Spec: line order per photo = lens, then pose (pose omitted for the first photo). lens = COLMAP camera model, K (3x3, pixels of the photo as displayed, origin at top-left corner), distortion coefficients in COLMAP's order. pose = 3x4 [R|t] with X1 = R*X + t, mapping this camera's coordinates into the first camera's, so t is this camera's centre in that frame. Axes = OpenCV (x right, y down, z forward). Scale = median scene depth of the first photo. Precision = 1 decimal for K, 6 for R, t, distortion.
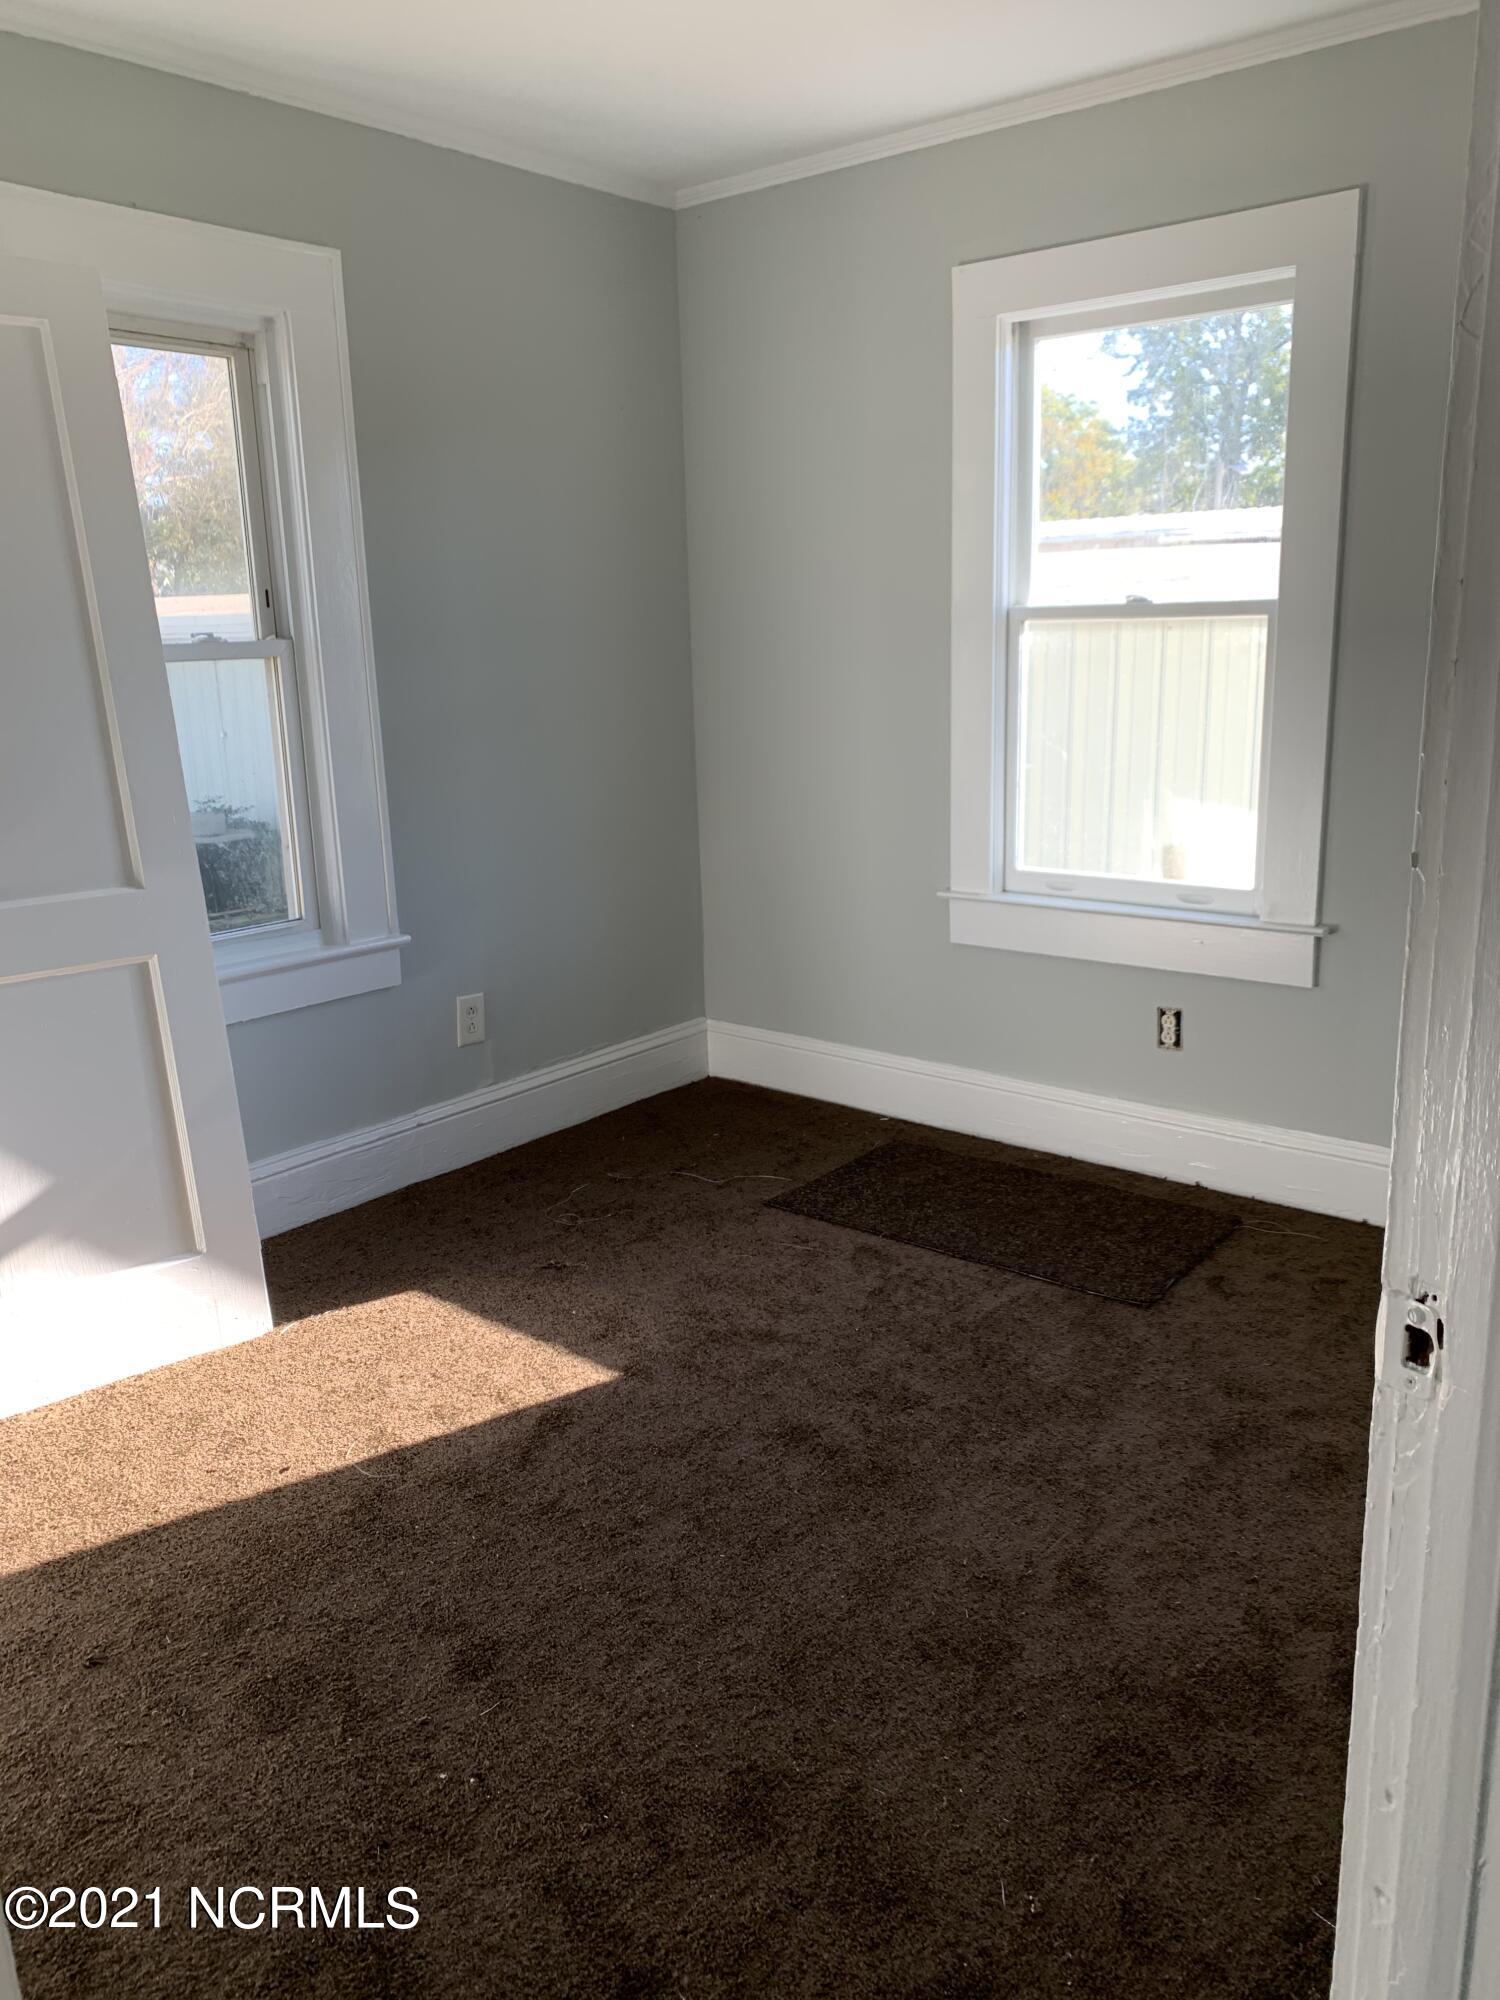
lens RADIAL K [[1516.7, 0, 750.3], [0, 1516.7, 1000.4], [0, 0, 1]] dist [-0.004038, 0.001177]
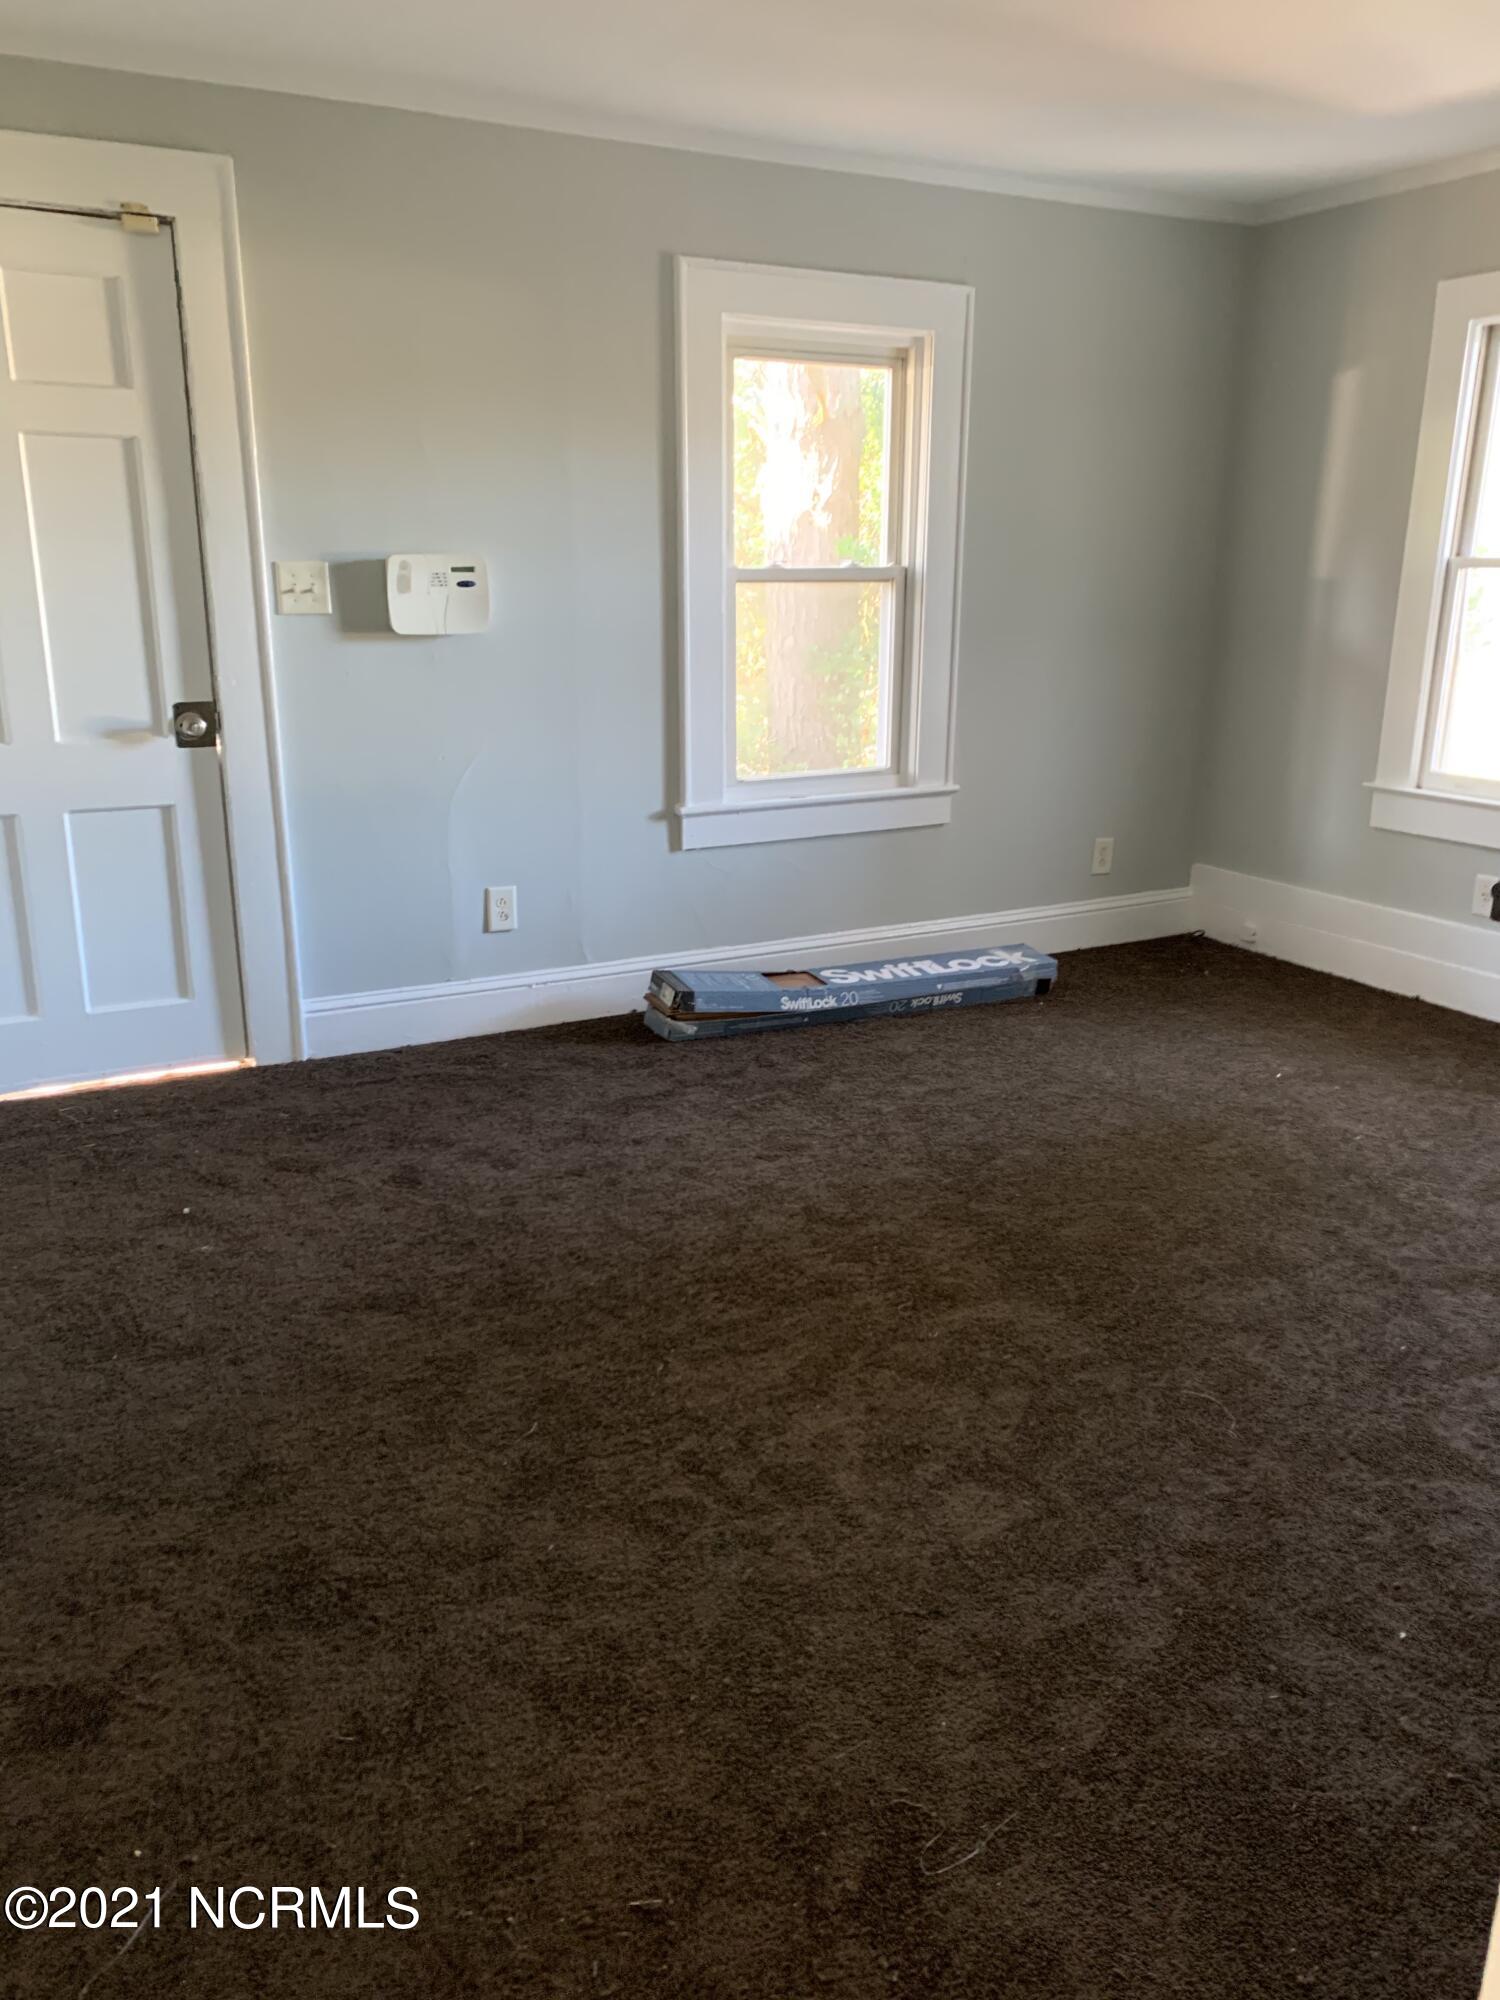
lens RADIAL K [[1516.7, 0, 749.9], [0, 1516.7, 1001.5], [0, 0, 1]] dist [-0.004038, 0.001177]
pose [[0.908182, 0.136881, -0.395562, 0.182146], [-0.118751, 0.990447, 0.070094, 0.079705], [0.401377, -0.016685, 0.915761, -0.363071]]
